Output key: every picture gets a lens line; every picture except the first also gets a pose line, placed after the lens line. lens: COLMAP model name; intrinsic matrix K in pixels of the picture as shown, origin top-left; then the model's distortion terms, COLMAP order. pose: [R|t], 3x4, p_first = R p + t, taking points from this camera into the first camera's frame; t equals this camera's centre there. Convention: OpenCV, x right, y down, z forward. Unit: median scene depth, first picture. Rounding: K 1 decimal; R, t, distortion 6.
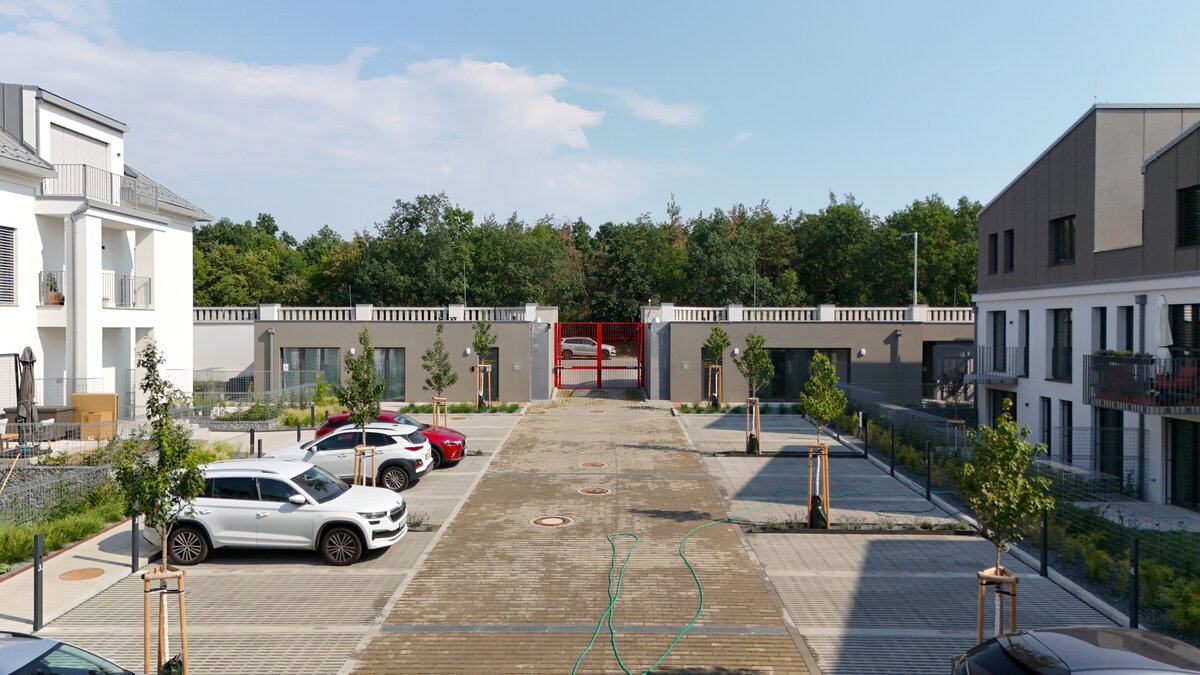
lens RADIAL K [[888.8, 0, 600.7], [0, 888.8, 337.4], [0, 0, 1]] dist [0.055438, -0.041328]
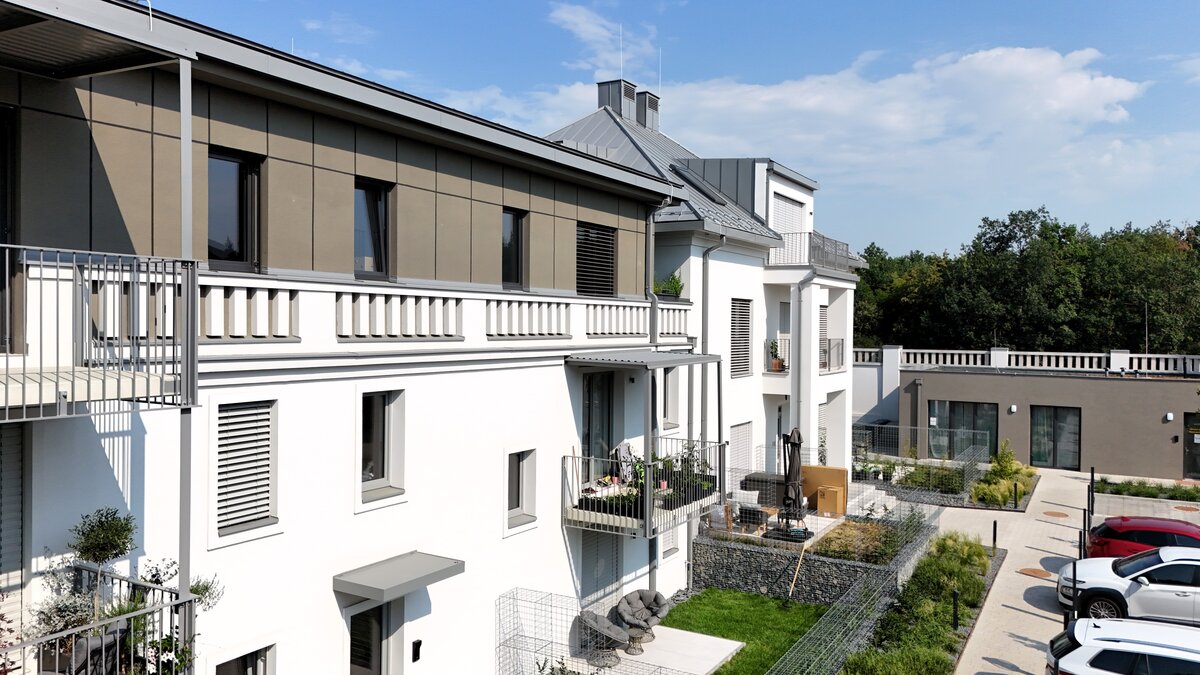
lens RADIAL K [[888.8, 0, 603.6], [0, 888.8, 334.2], [0, 0, 1]] dist [0.055438, -0.041328]
pose [[0.870137, 0.011519, -0.492675, -0.120629], [-0.013339, 0.999911, -0.000181, -0.032278], [0.492629, 0.006729, 0.870214, 0.014141]]
